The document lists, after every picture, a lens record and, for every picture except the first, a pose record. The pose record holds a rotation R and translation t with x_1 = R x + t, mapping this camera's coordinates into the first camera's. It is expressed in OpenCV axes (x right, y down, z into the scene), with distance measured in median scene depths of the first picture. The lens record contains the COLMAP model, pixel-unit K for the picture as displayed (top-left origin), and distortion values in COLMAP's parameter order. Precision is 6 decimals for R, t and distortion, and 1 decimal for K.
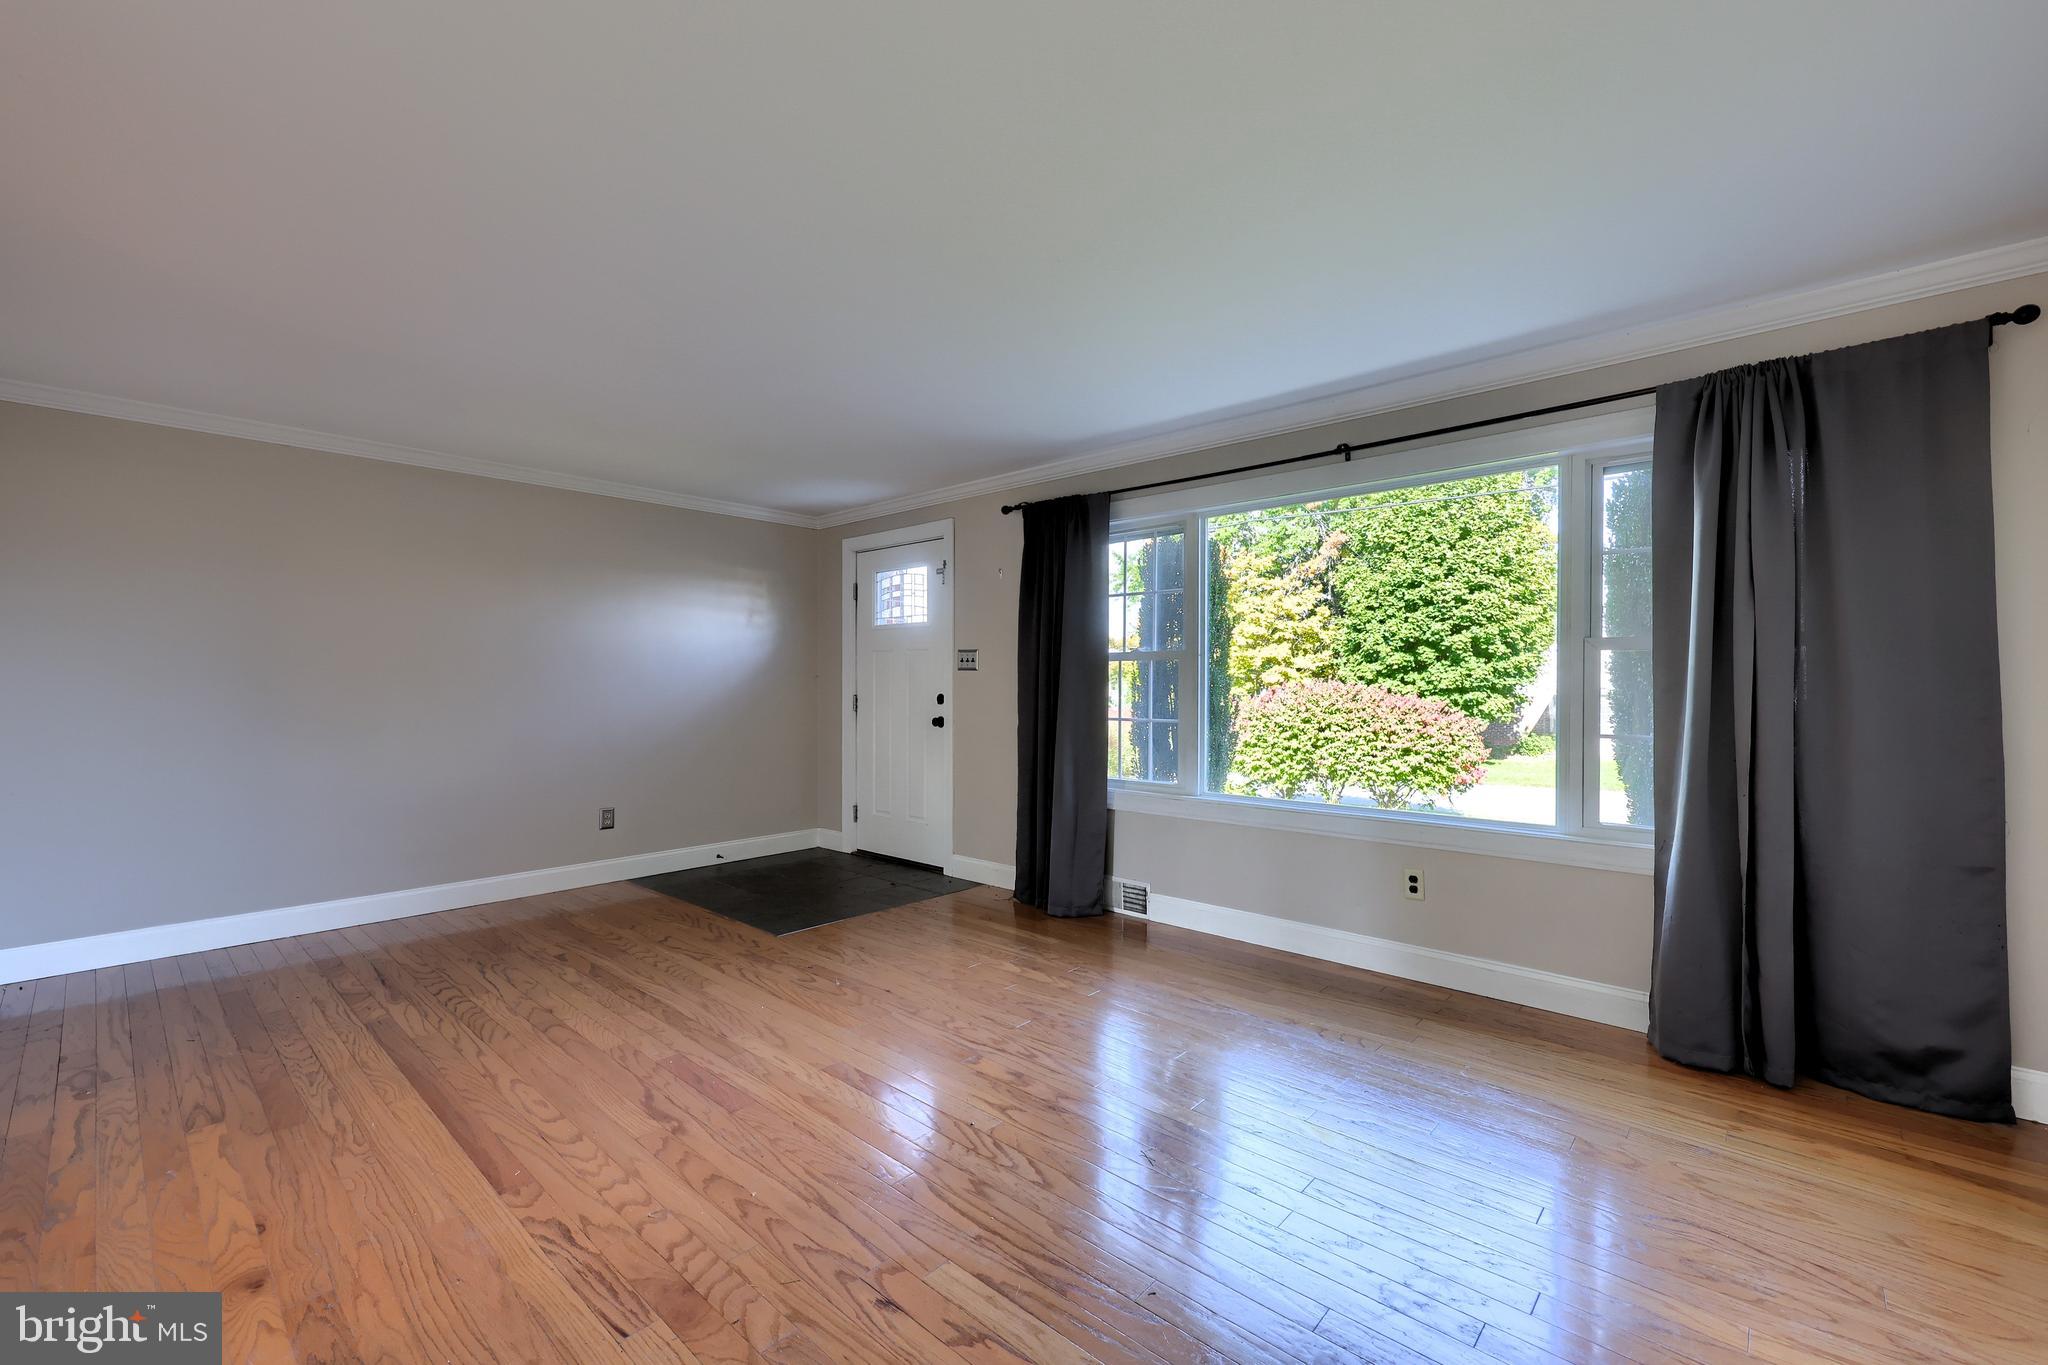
lens RADIAL K [[839.8, 0, 1024.5], [0, 839.8, 687.7], [0, 0, 1]] dist [-0.001000, 0.000003]
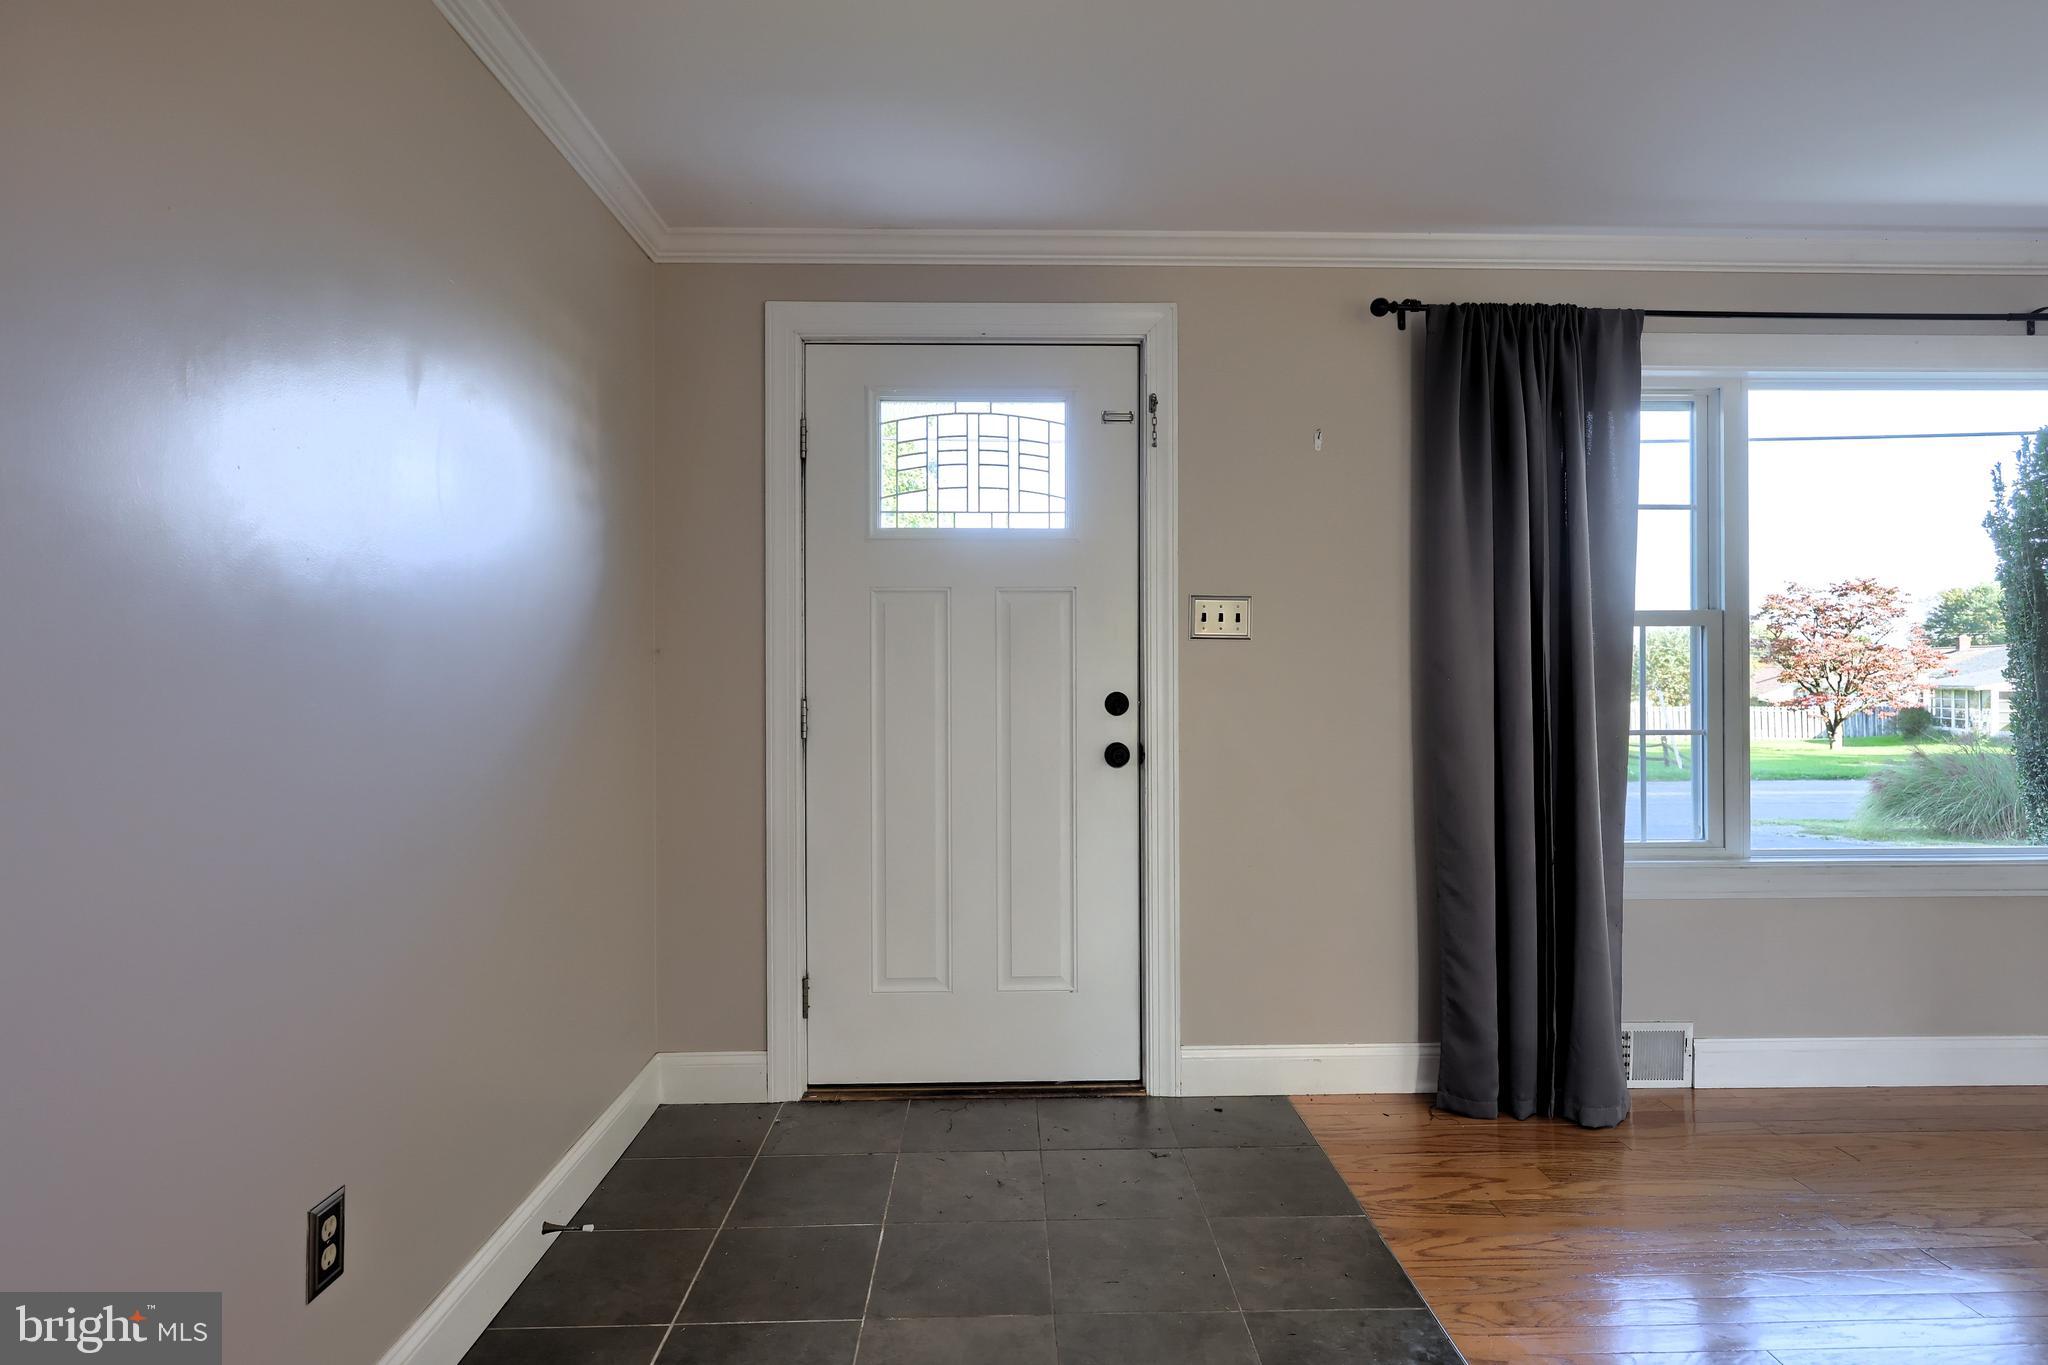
lens RADIAL K [[1100.0, 0, 1023.9], [0, 1100.0, 680.1], [0, 0, 1]] dist [0.003378, 0.002381]
pose [[0.723397, -0.005481, 0.690411, -0.869008], [0.007391, 0.999973, 0.000195, 0.000147], [-0.690393, 0.004962, 0.723418, 0.984701]]
